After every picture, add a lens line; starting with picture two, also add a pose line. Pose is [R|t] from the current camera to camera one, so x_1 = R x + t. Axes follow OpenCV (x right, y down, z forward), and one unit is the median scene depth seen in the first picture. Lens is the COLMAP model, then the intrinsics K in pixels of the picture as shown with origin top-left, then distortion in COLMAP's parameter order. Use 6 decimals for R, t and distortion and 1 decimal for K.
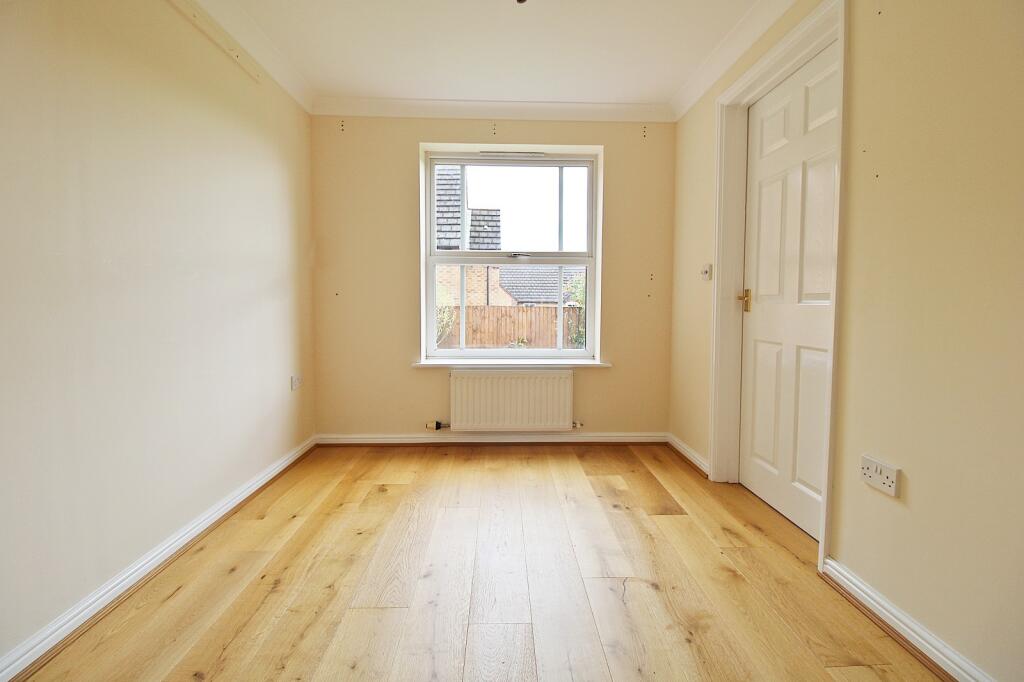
lens RADIAL K [[496.4, 0, 514.2], [0, 496.4, 327.2], [0, 0, 1]] dist [-0.000174, -0.000035]
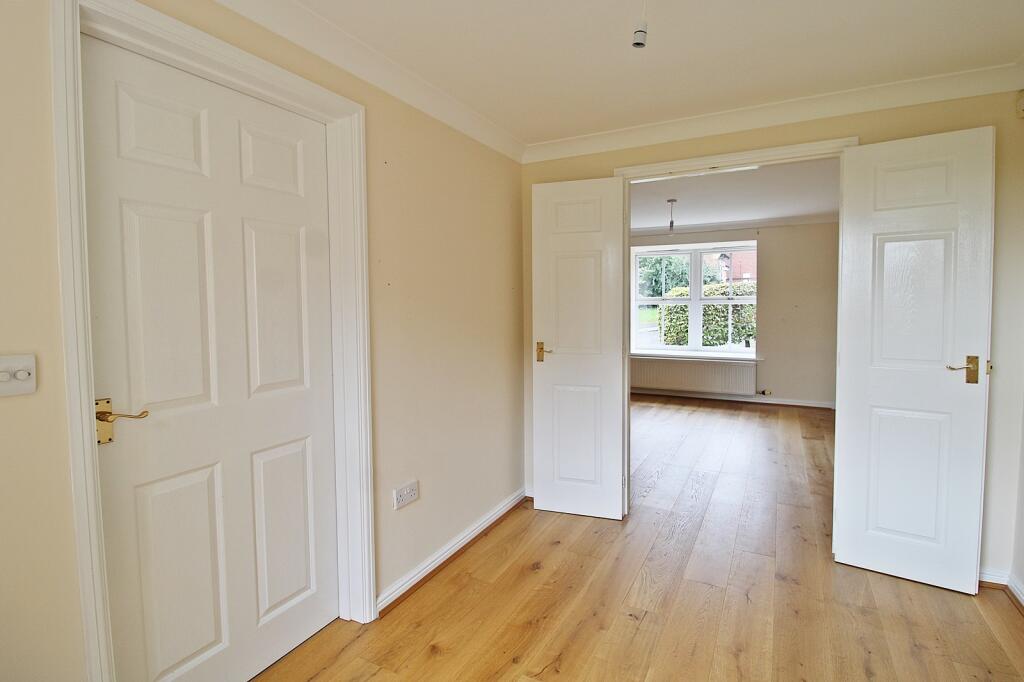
lens RADIAL K [[496.4, 0, 514.2], [0, 496.4, 327.2], [0, 0, 1]] dist [-0.000174, -0.000035]
pose [[-0.865365, -0.024554, 0.500540, -0.188244], [0.025544, 0.995340, 0.092987, -0.239323], [-0.500490, 0.093253, -0.860705, 1.559944]]
